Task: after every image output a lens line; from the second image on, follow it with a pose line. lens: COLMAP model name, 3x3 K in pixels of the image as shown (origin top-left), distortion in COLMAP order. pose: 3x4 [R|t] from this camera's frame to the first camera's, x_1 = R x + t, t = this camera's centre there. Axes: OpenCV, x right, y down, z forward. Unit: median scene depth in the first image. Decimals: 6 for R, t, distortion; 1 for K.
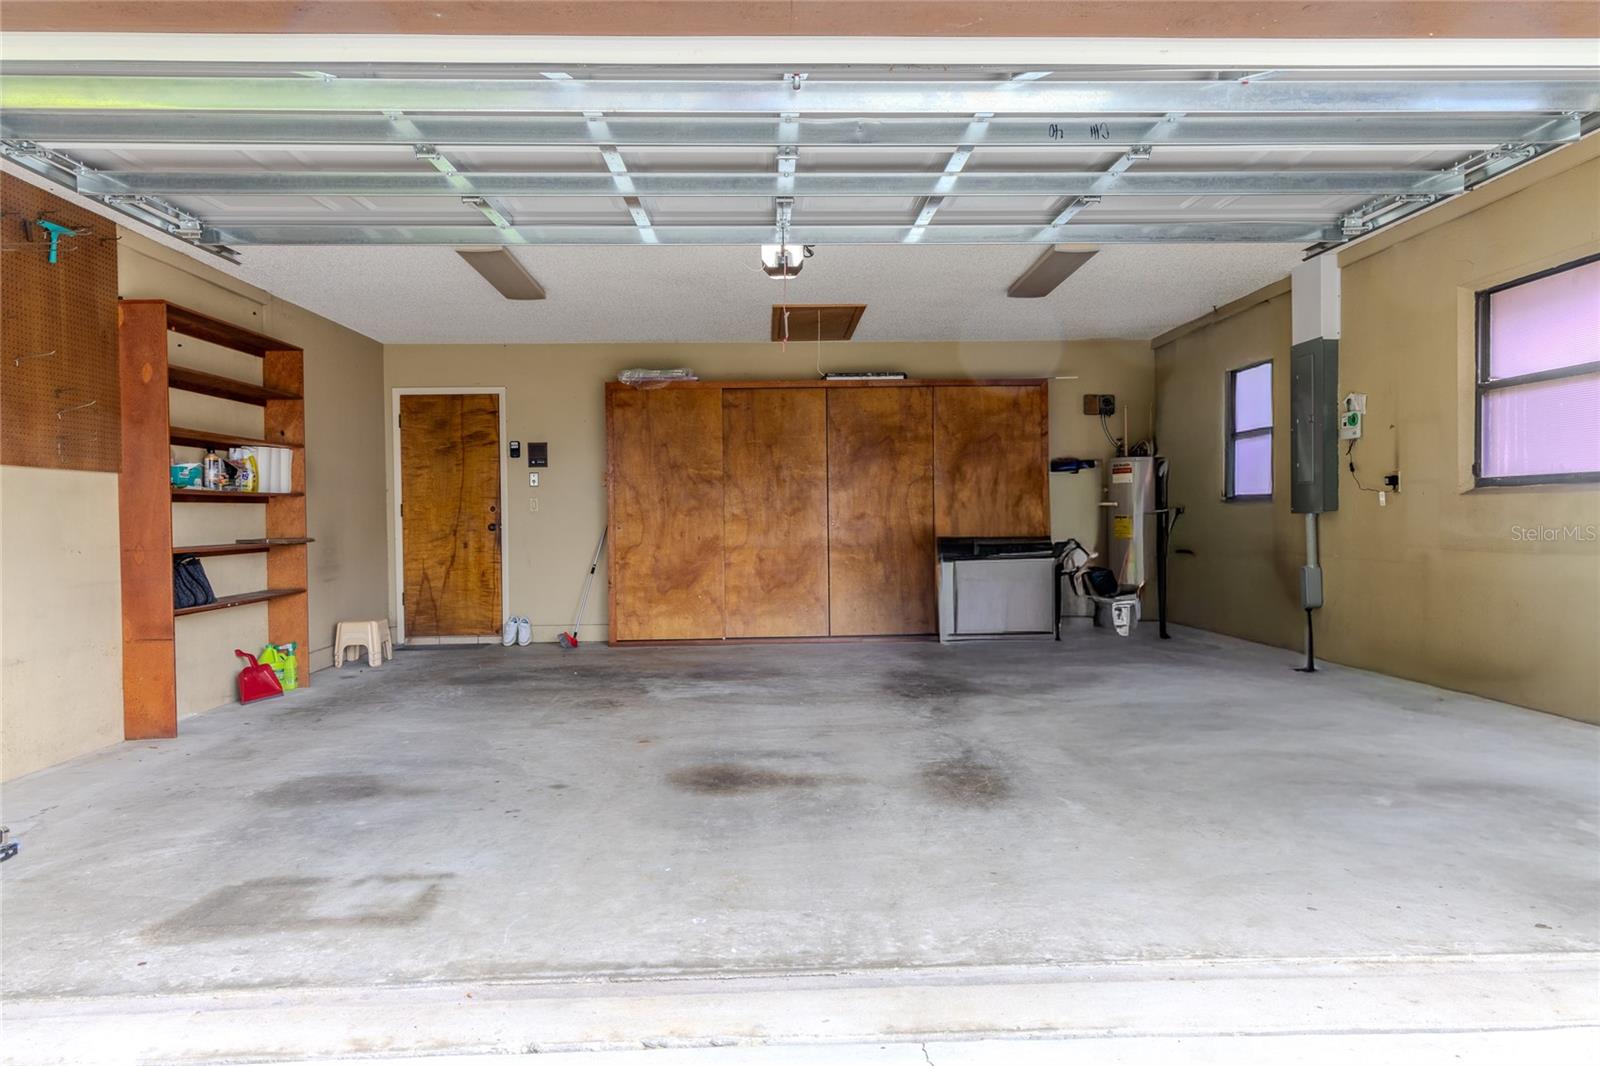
lens RADIAL K [[1118.4, 0, 810.4], [0, 1118.4, 529.3], [0, 0, 1]] dist [0.023771, -0.001835]
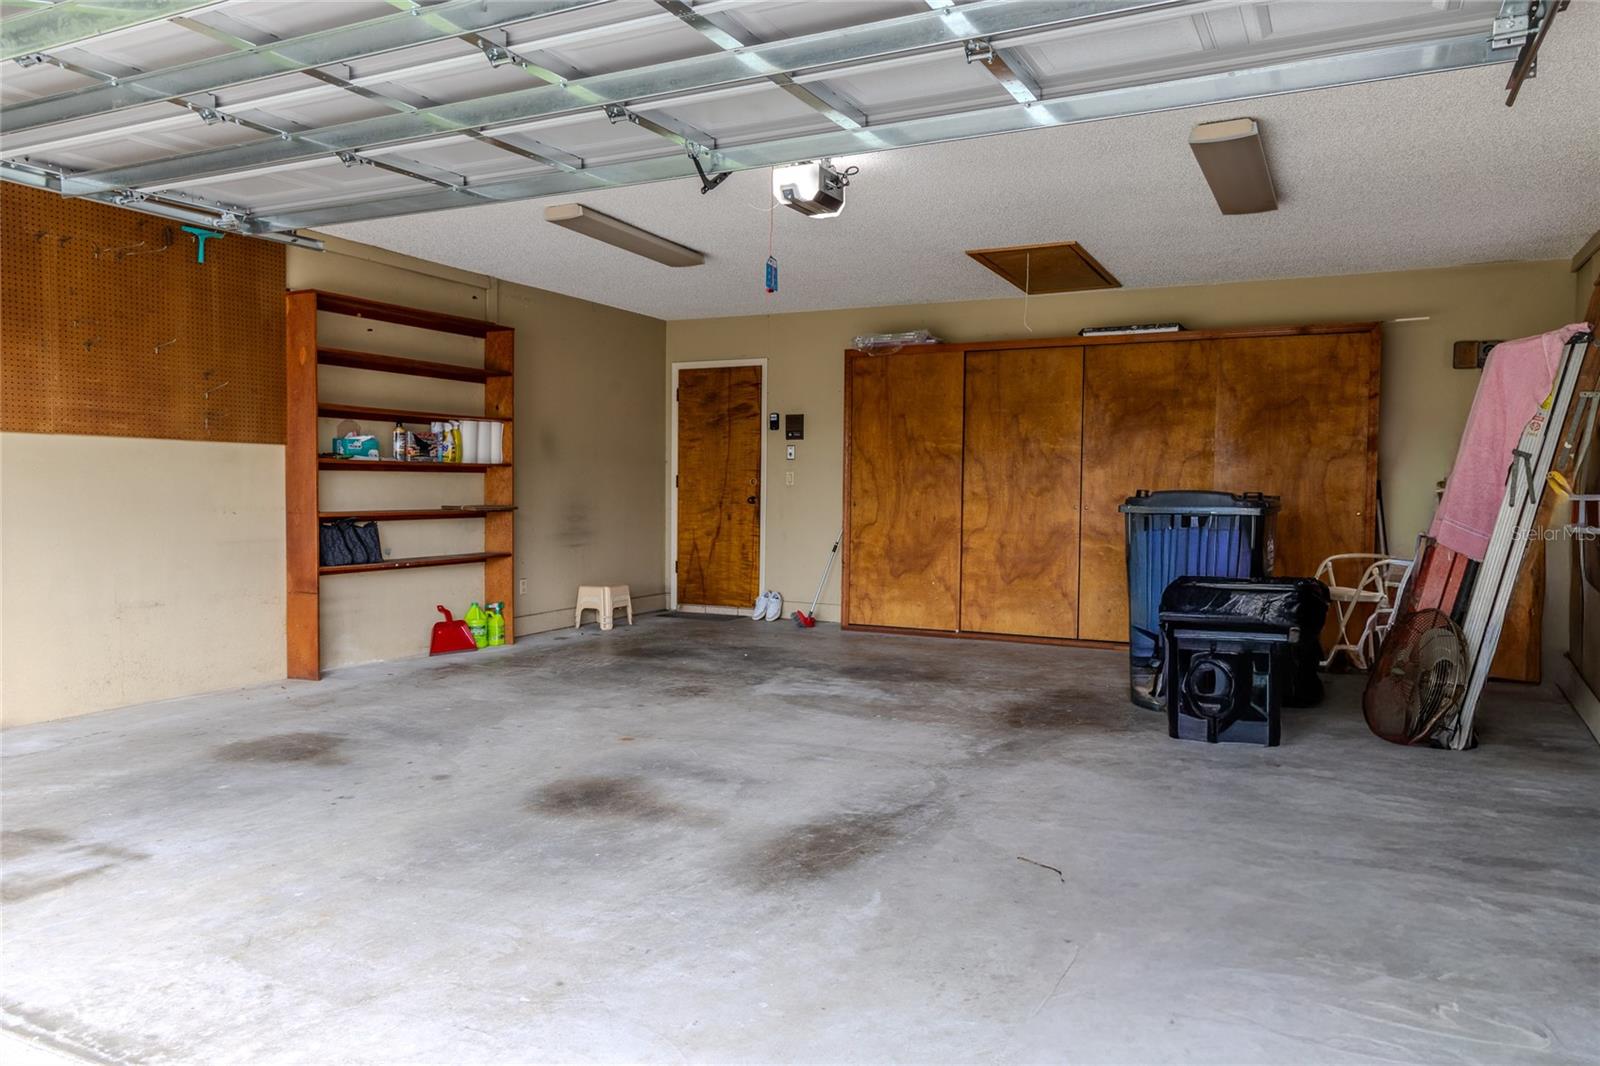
lens RADIAL K [[1118.4, 0, 795.8], [0, 1118.4, 530.0], [0, 0, 1]] dist [0.023771, -0.001835]
pose [[0.878060, 0.040113, -0.476867, 0.265085], [-0.027887, 0.999076, 0.032692, -0.010505], [0.477738, -0.015408, 0.878367, 0.171491]]
